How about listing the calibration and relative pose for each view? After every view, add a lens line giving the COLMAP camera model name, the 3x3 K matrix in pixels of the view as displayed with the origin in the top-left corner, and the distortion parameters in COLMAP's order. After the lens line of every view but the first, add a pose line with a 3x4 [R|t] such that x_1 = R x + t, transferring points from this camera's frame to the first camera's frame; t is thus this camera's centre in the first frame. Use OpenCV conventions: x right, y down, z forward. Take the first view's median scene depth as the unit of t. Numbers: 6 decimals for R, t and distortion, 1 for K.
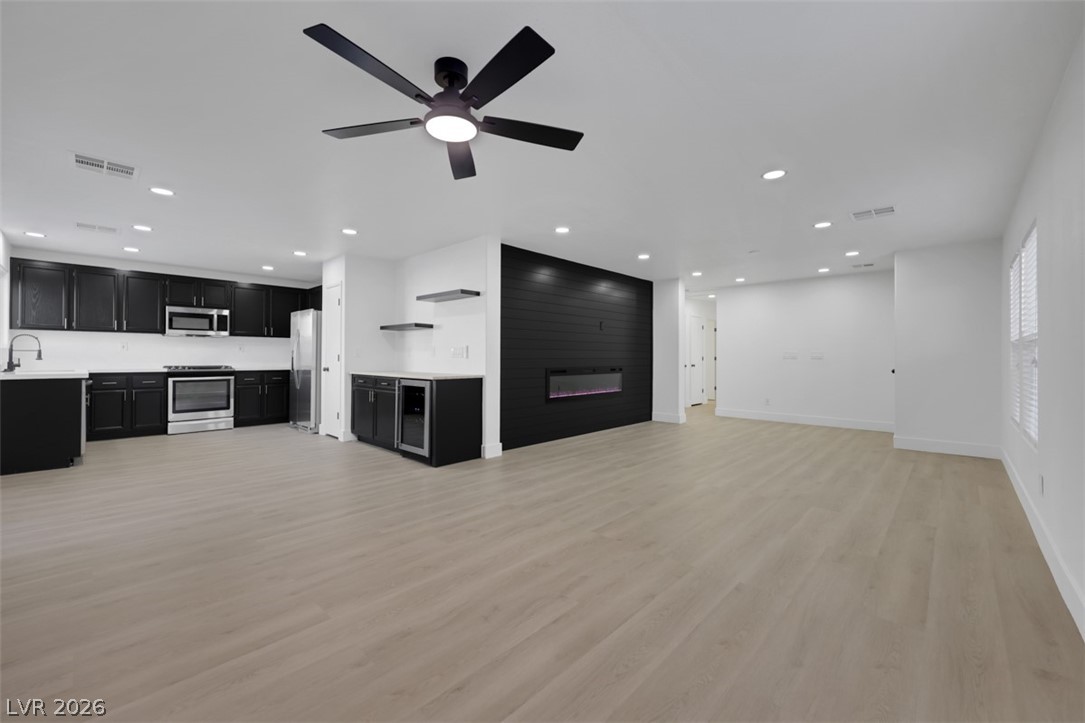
lens RADIAL K [[438.7, 0, 541.7], [0, 438.7, 351.2], [0, 0, 1]] dist [0.001743, 0.000074]
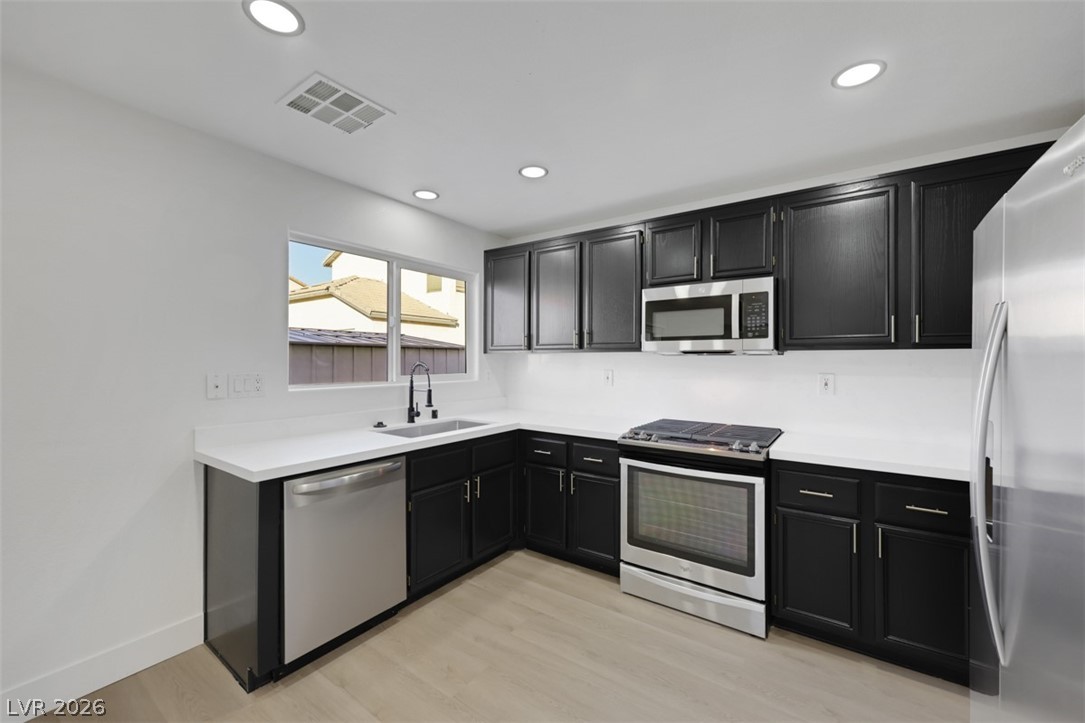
lens RADIAL K [[436.2, 0, 539.5], [0, 436.2, 359.1], [0, 0, 1]] dist [-0.000285, -0.000044]
pose [[0.143813, -0.007490, -0.989577, -0.447964], [0.009806, 0.999933, -0.006143, -0.031377], [0.989556, -0.008821, 0.143877, 0.867189]]
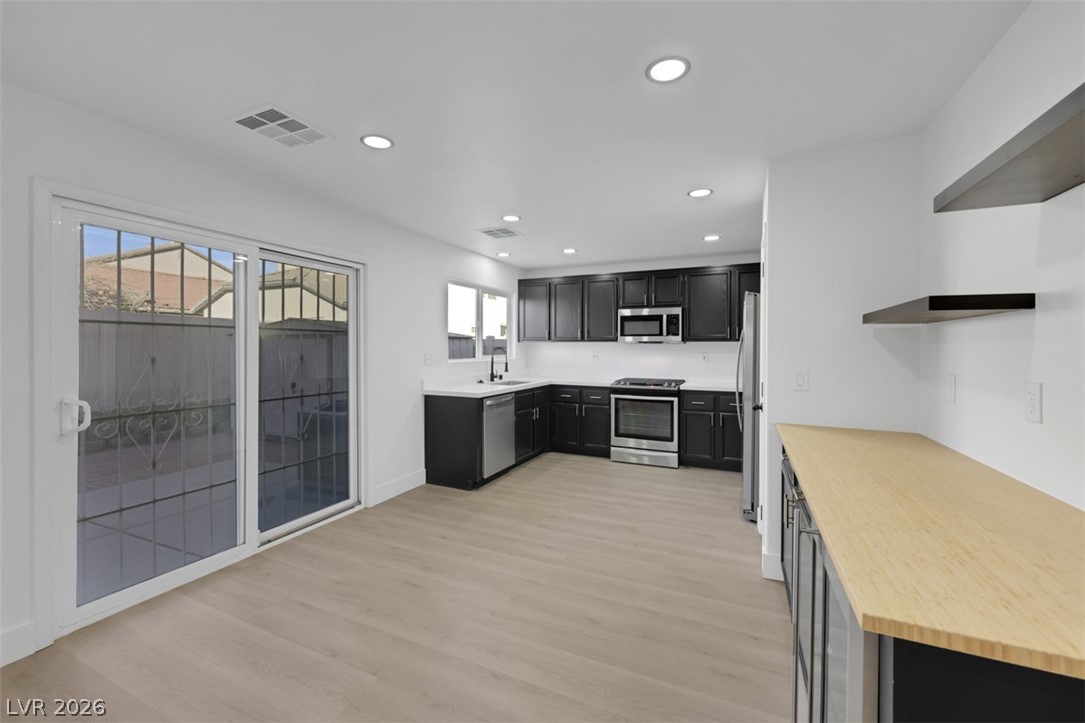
lens RADIAL K [[438.7, 0, 541.7], [0, 438.7, 351.2], [0, 0, 1]] dist [0.001743, 0.000074]
pose [[0.327136, 0.004084, -0.944969, -0.094841], [0.010489, 0.999913, 0.007953, -0.030535], [0.944919, -0.012513, 0.327064, 0.600724]]
